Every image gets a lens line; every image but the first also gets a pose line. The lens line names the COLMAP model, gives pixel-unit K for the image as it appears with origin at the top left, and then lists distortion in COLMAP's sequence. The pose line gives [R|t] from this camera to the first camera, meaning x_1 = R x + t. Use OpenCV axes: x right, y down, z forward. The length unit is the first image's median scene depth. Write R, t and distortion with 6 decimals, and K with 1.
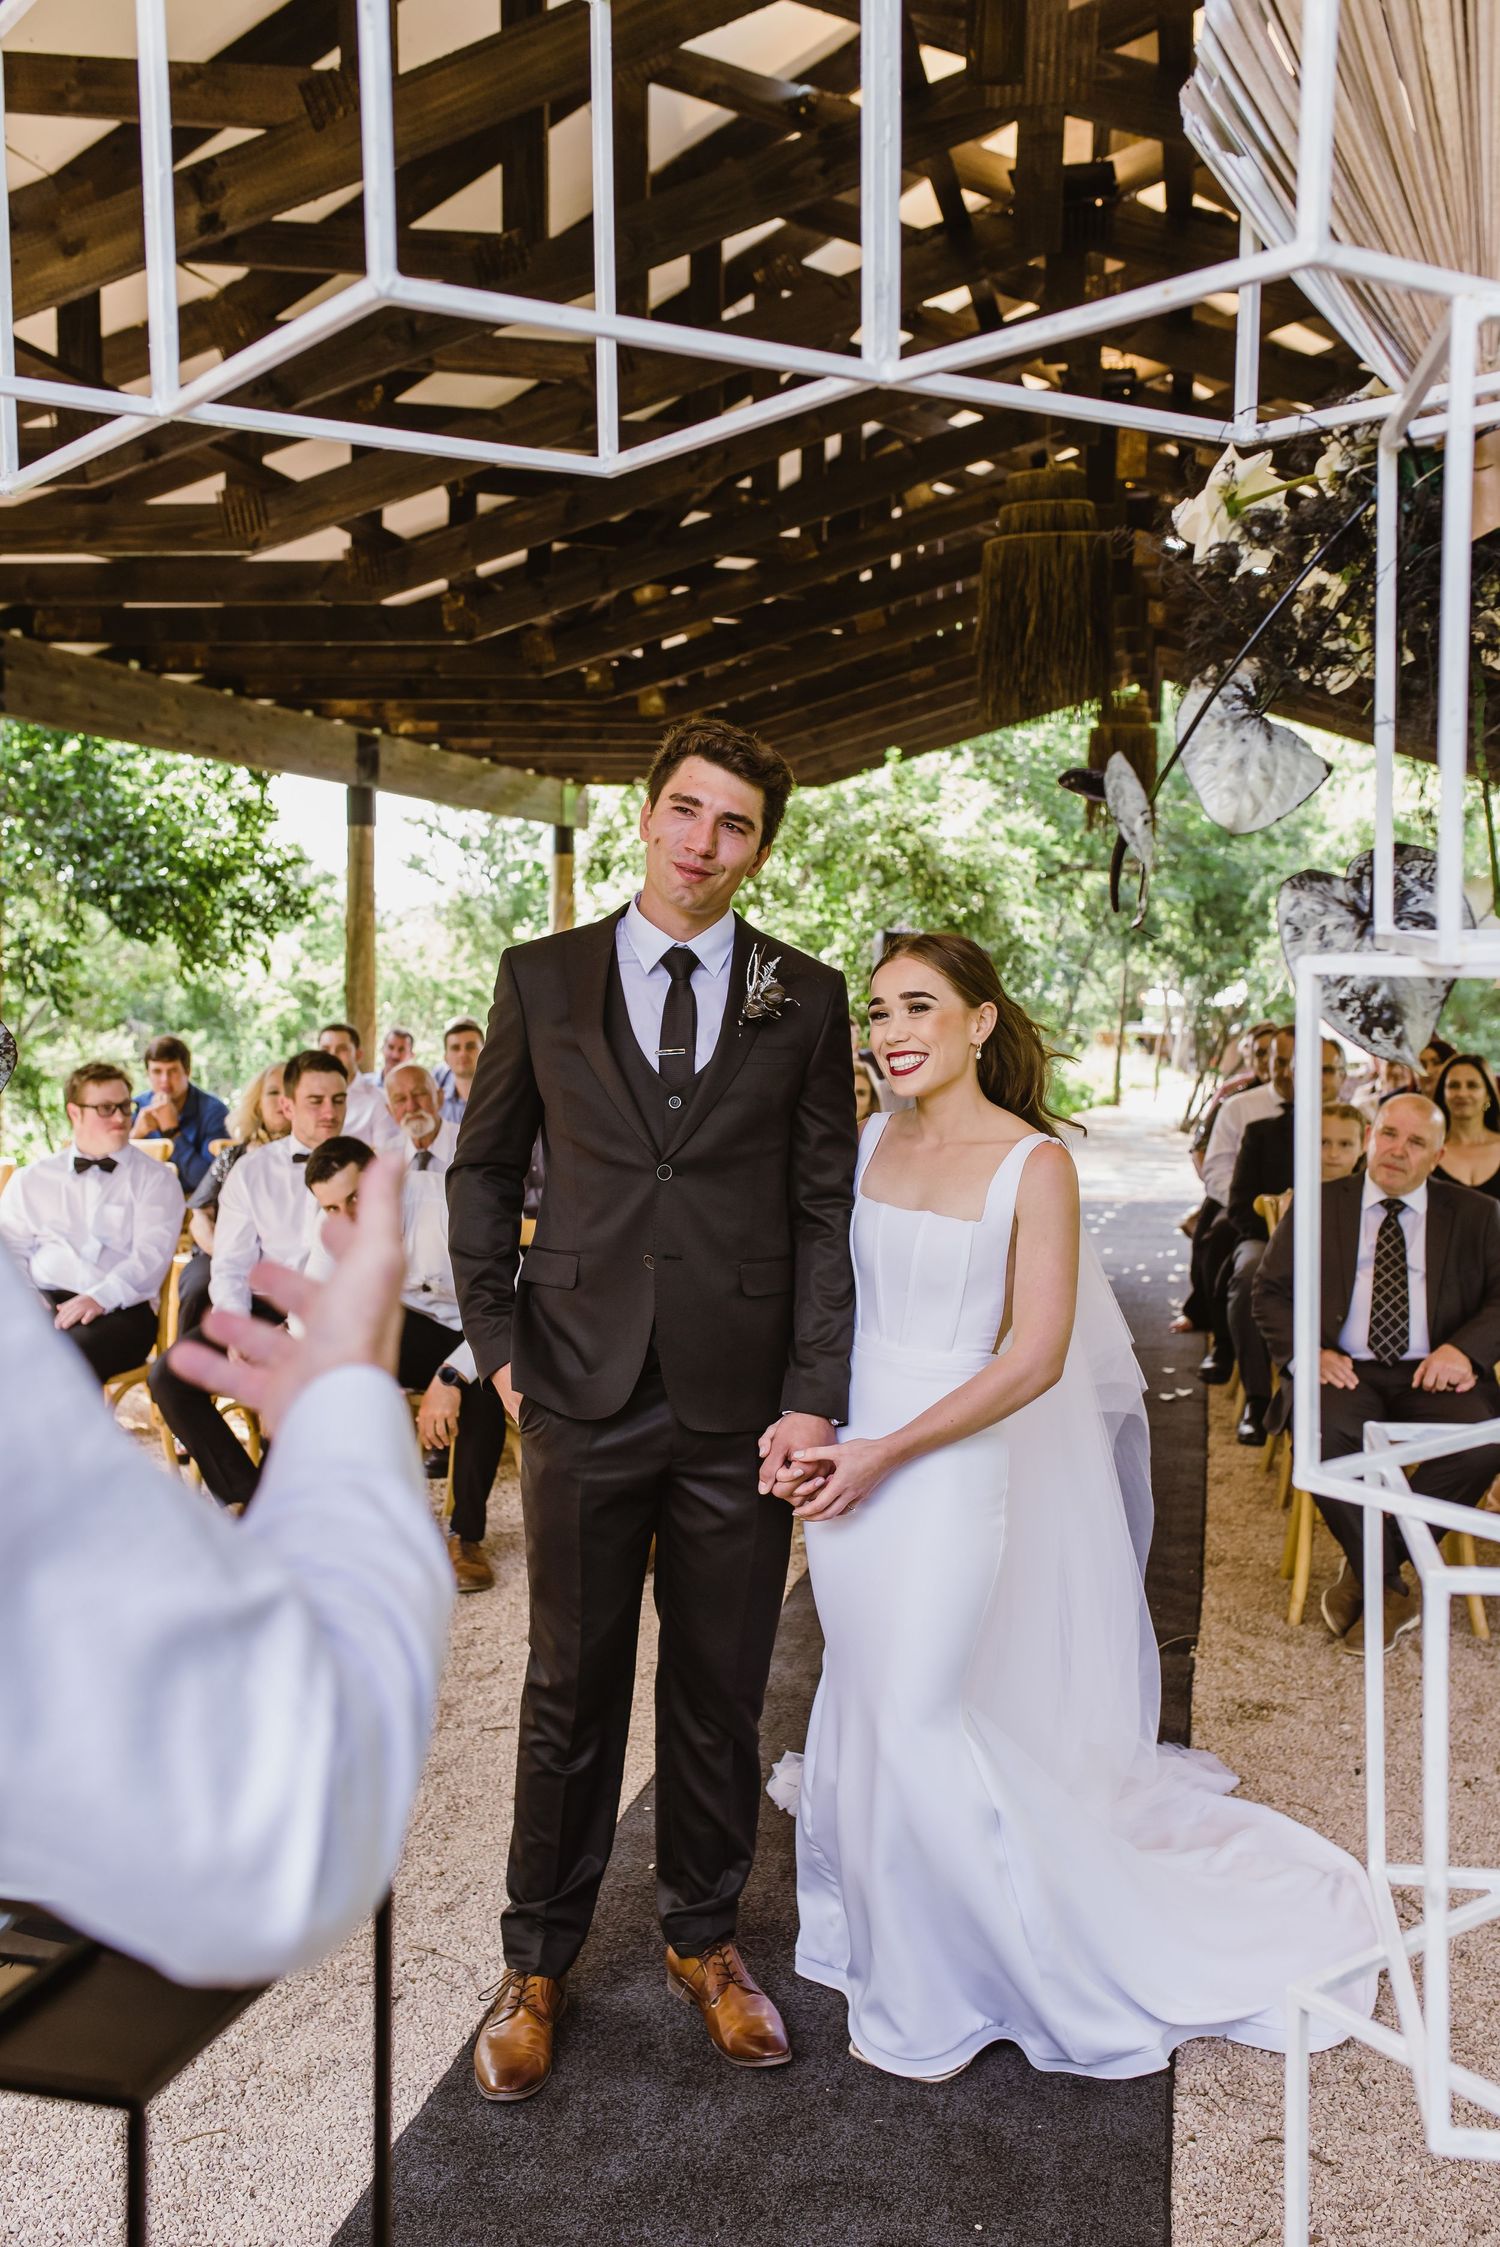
lens RADIAL K [[2165.7, 0, 750.0], [0, 2165.7, 1123.5], [0, 0, 1]] dist [-0.001026, 0.127854]
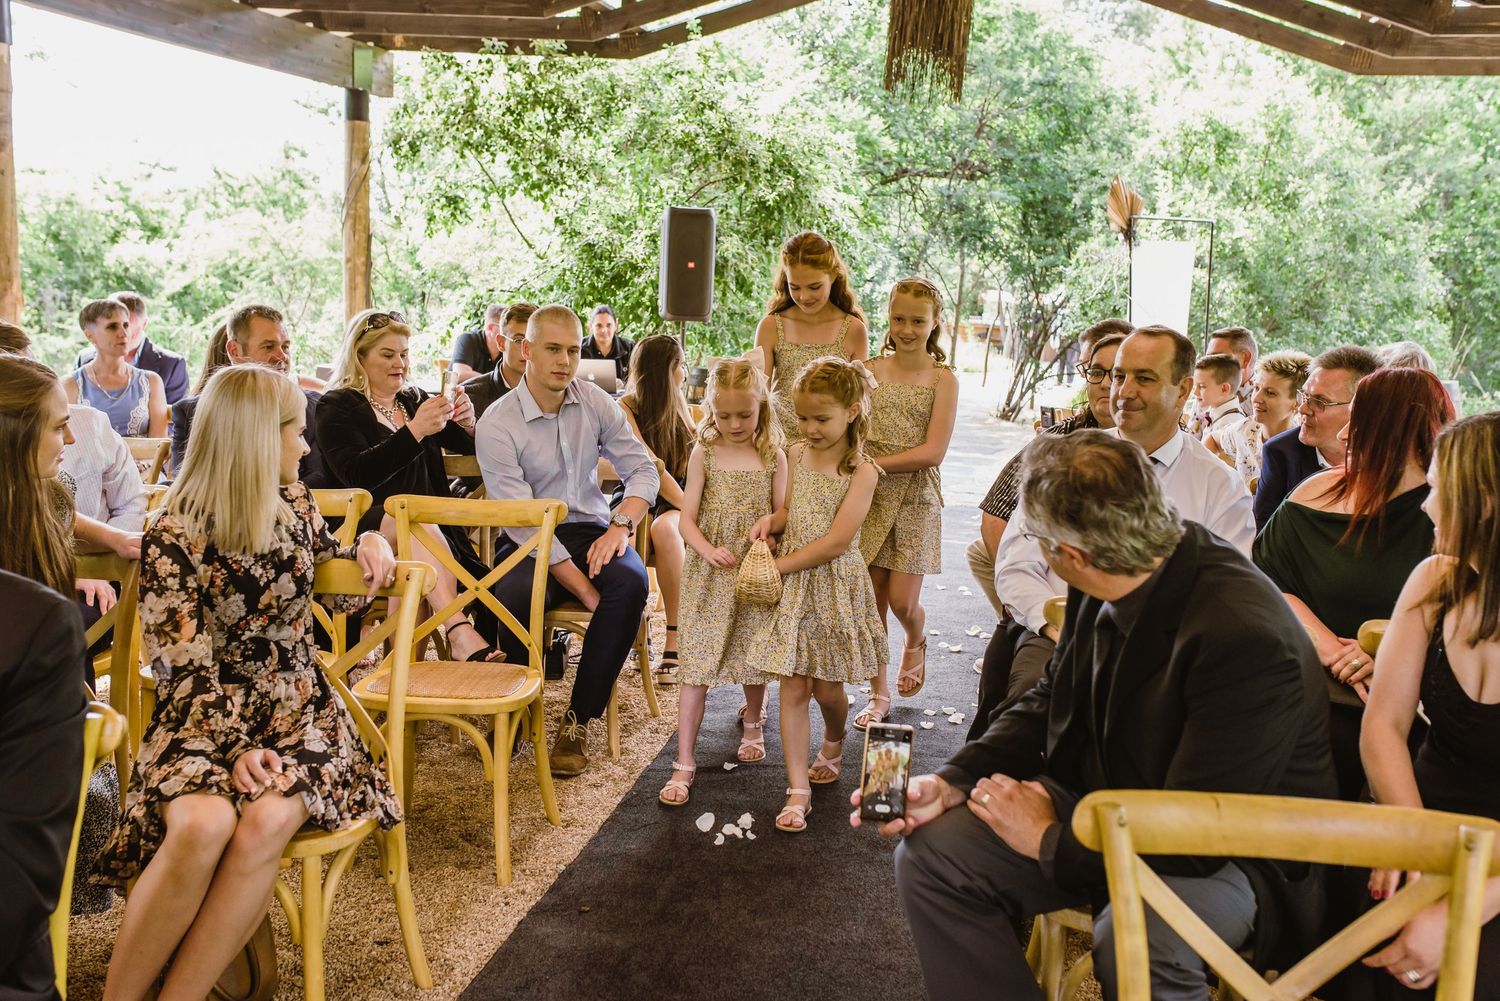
lens RADIAL K [[1534.8, 0, 750.0], [0, 1534.8, 500.5], [0, 0, 1]] dist [-0.004197, 0.017723]
pose [[0.999360, 0.024424, 0.026145, 0.106074], [-0.026408, 0.996570, 0.078433, -0.024317], [-0.024140, -0.079073, 0.996577, 0.458818]]
